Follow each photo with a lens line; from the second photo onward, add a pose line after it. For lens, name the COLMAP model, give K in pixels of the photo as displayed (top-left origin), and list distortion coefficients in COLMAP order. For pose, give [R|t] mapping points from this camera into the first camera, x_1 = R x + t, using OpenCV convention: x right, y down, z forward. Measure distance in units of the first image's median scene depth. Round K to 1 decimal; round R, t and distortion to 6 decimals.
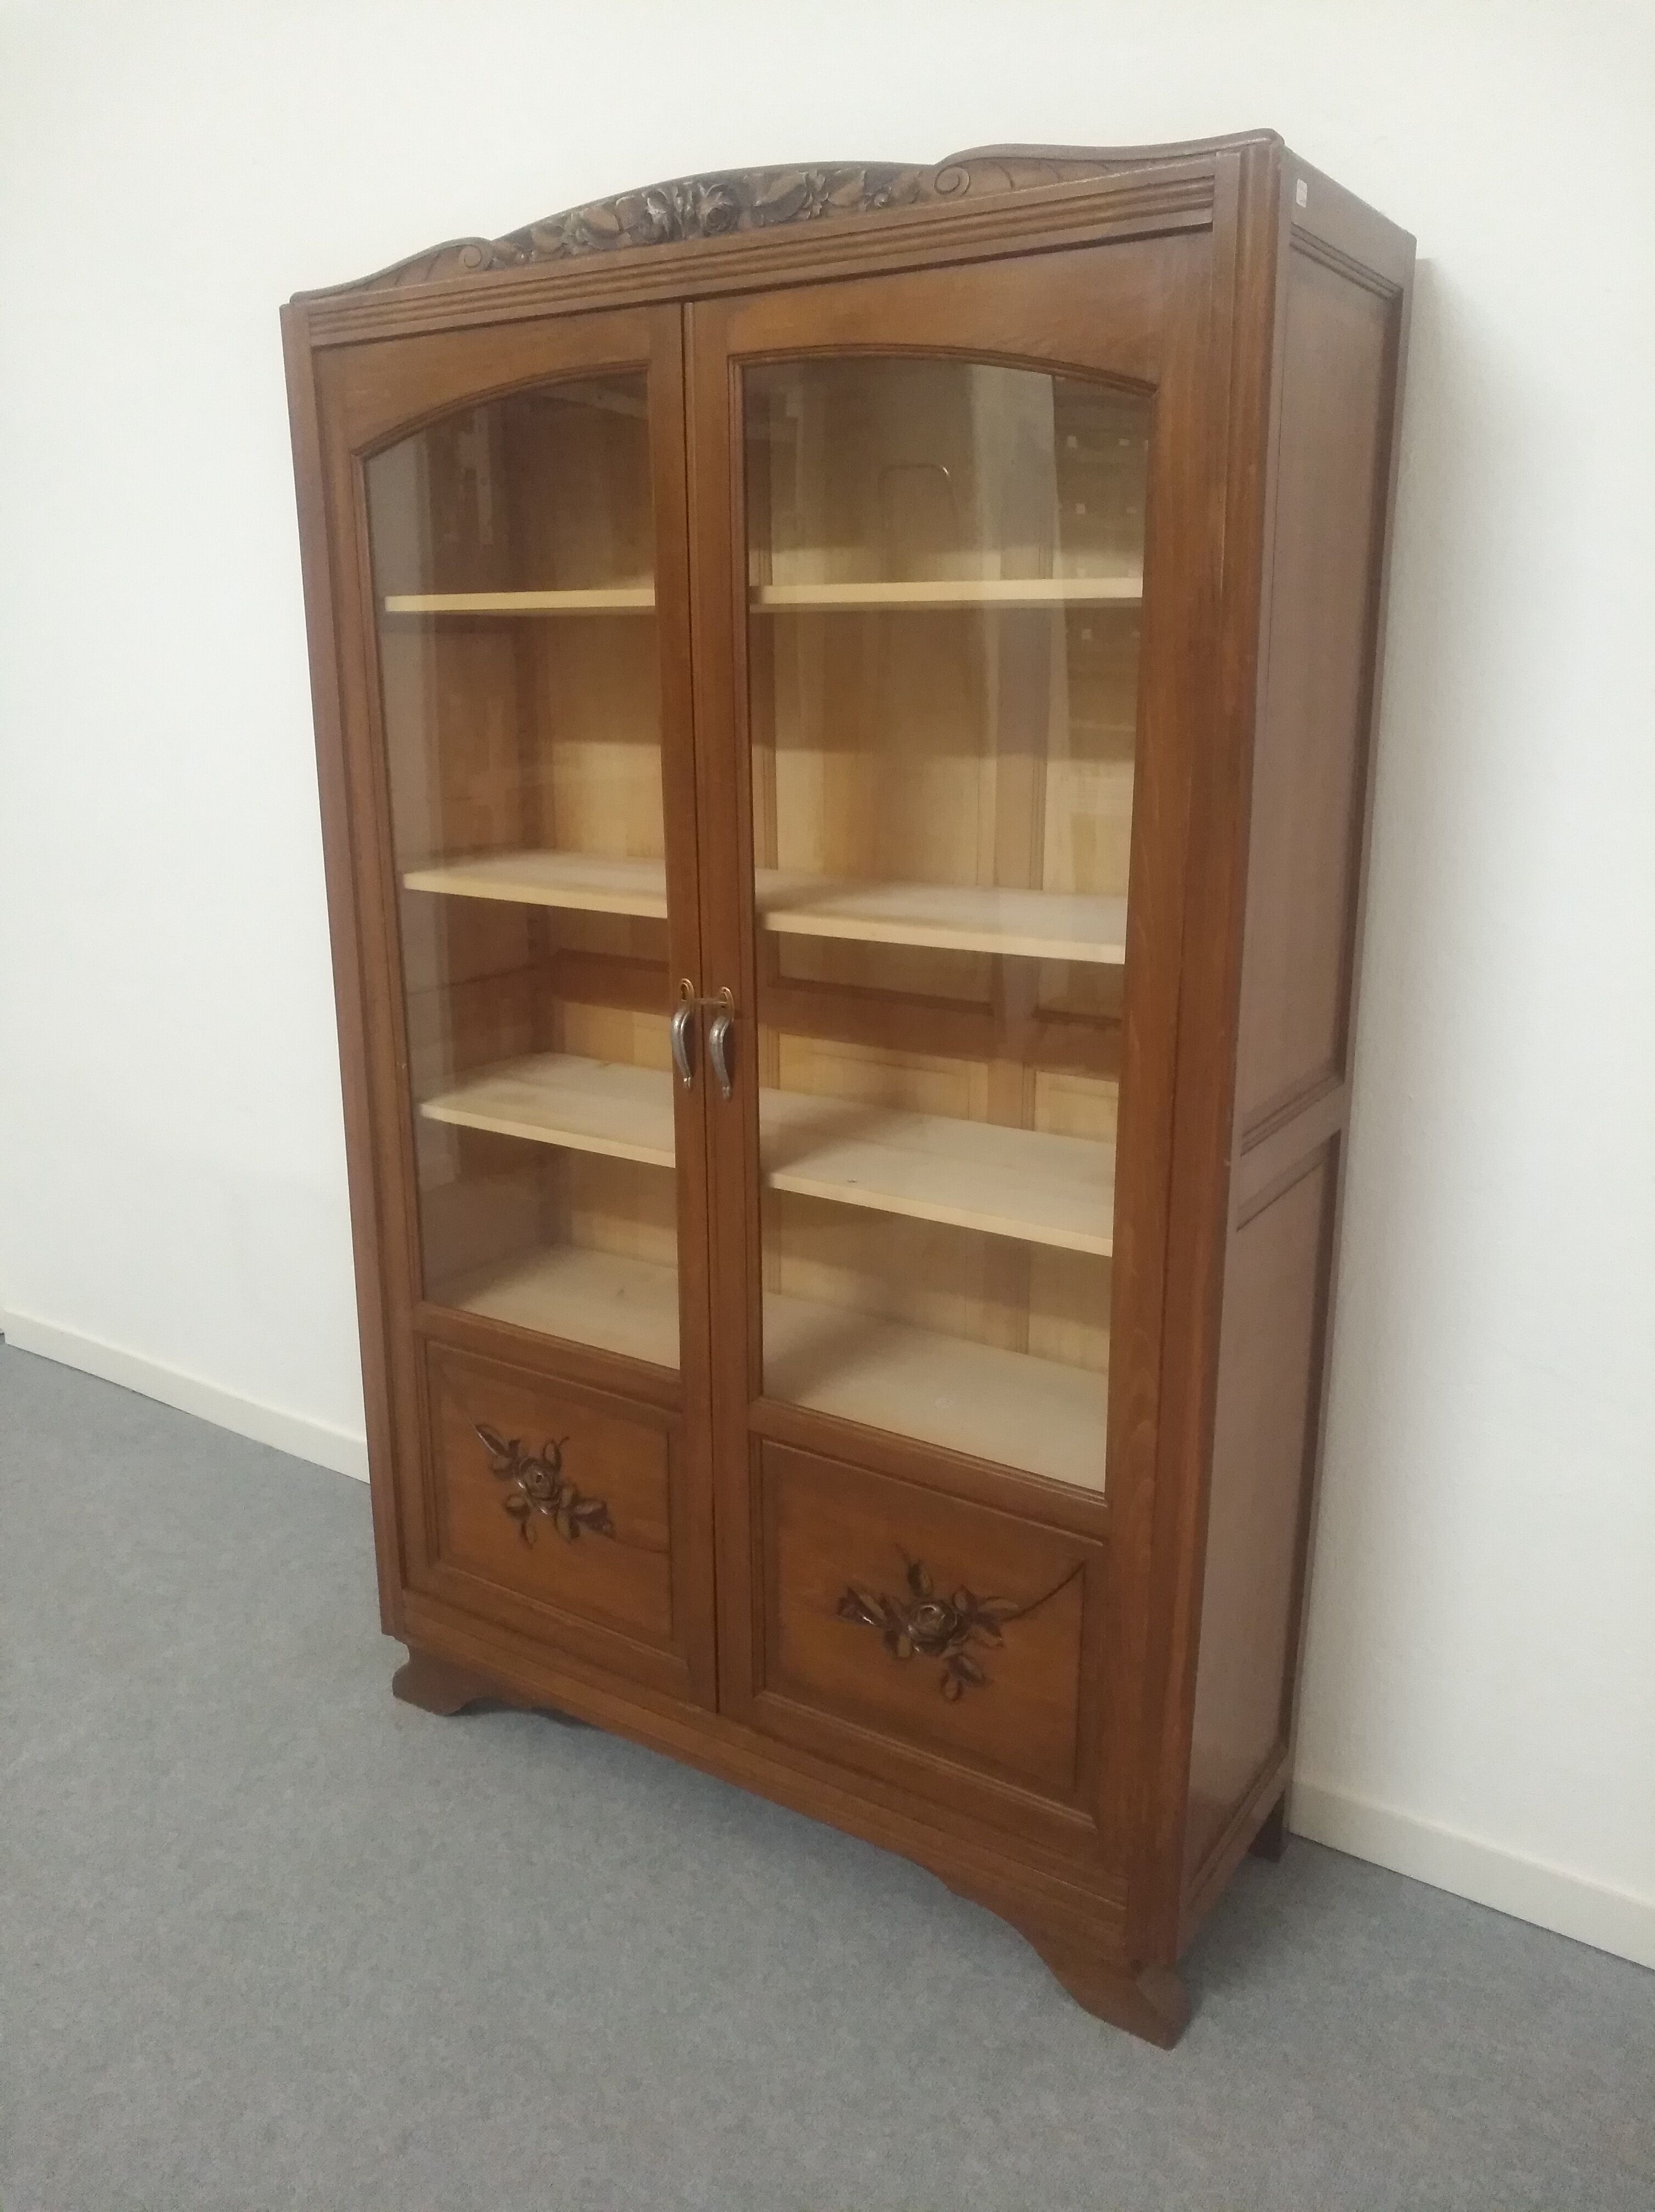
lens RADIAL K [[1714.8, 0, 827.5], [0, 1714.8, 1106.0], [0, 0, 1]] dist [-0.024298, 0.039535]
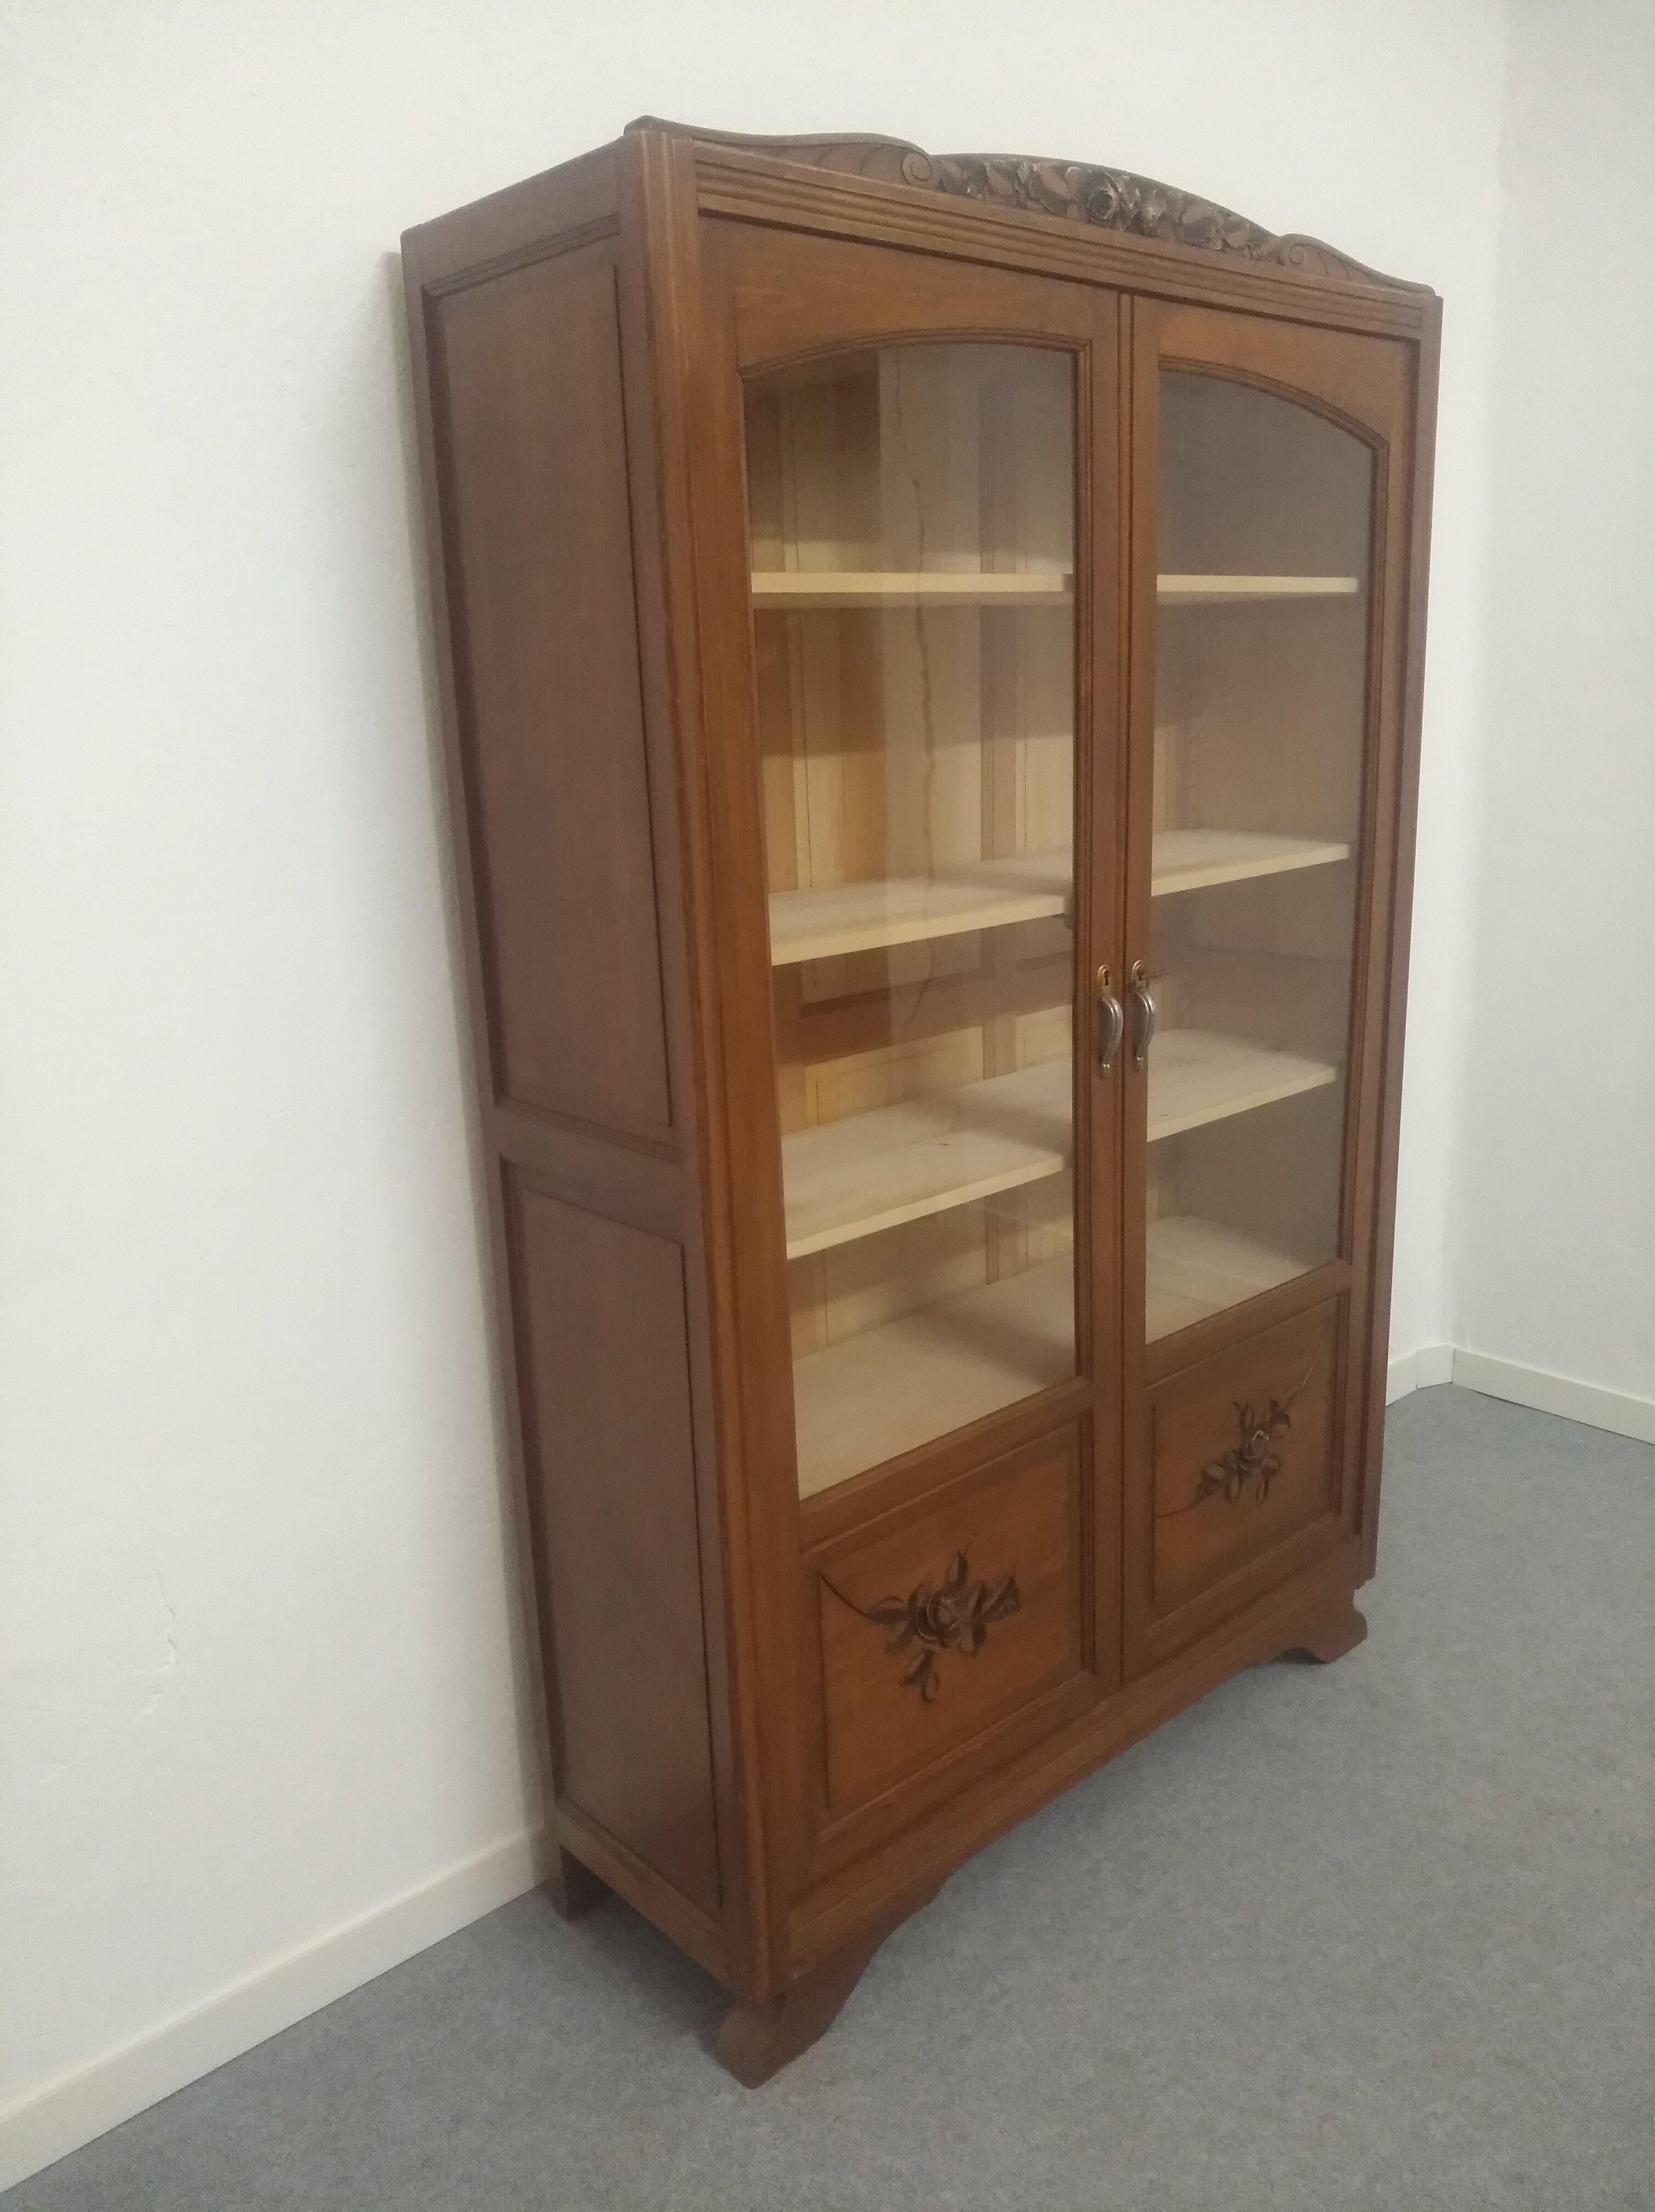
lens RADIAL K [[1714.8, 0, 827.5], [0, 1714.8, 1106.0], [0, 0, 1]] dist [-0.024298, 0.039535]
pose [[0.250667, -0.250605, 0.935074, -1.043566], [0.284966, 0.942217, 0.176128, -0.212335], [-0.925181, 0.222315, 0.307596, 0.833751]]
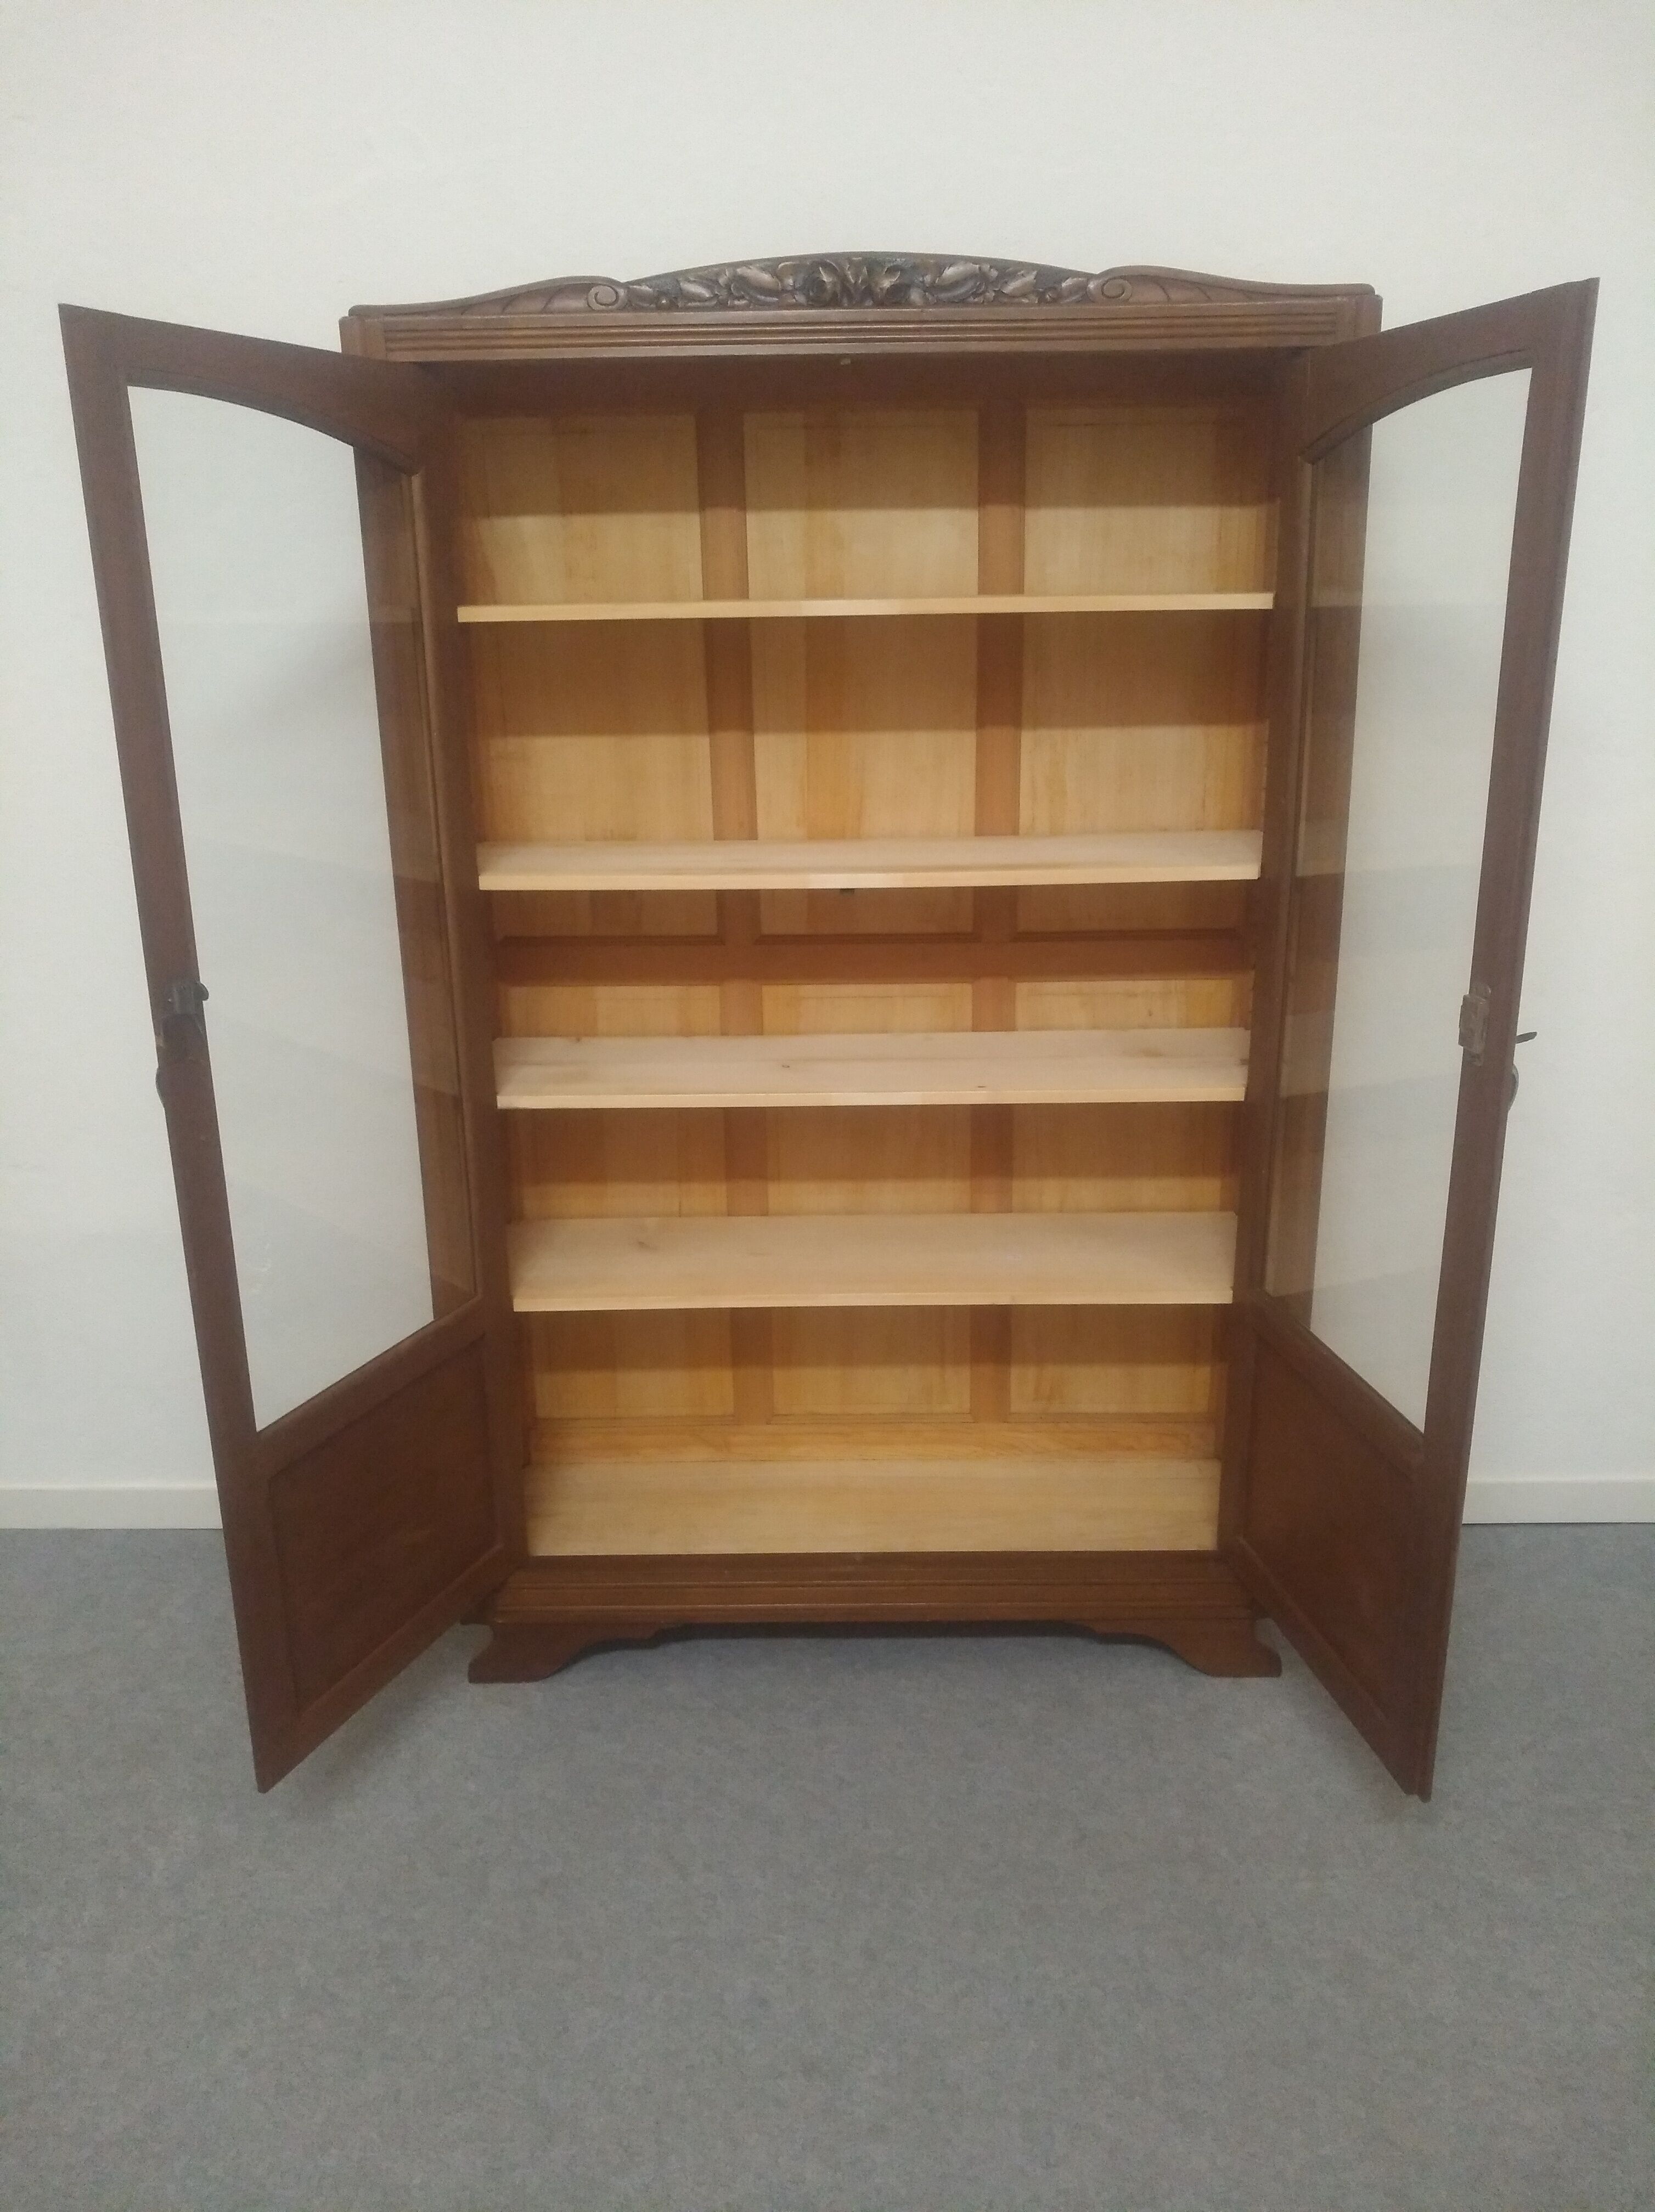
lens RADIAL K [[1714.8, 0, 827.5], [0, 1714.8, 1106.0], [0, 0, 1]] dist [-0.024298, 0.039535]
pose [[0.843983, -0.168296, 0.509282, -0.681318], [0.153639, 0.985567, 0.071077, -0.044023], [-0.513894, 0.018258, 0.857659, 0.009825]]
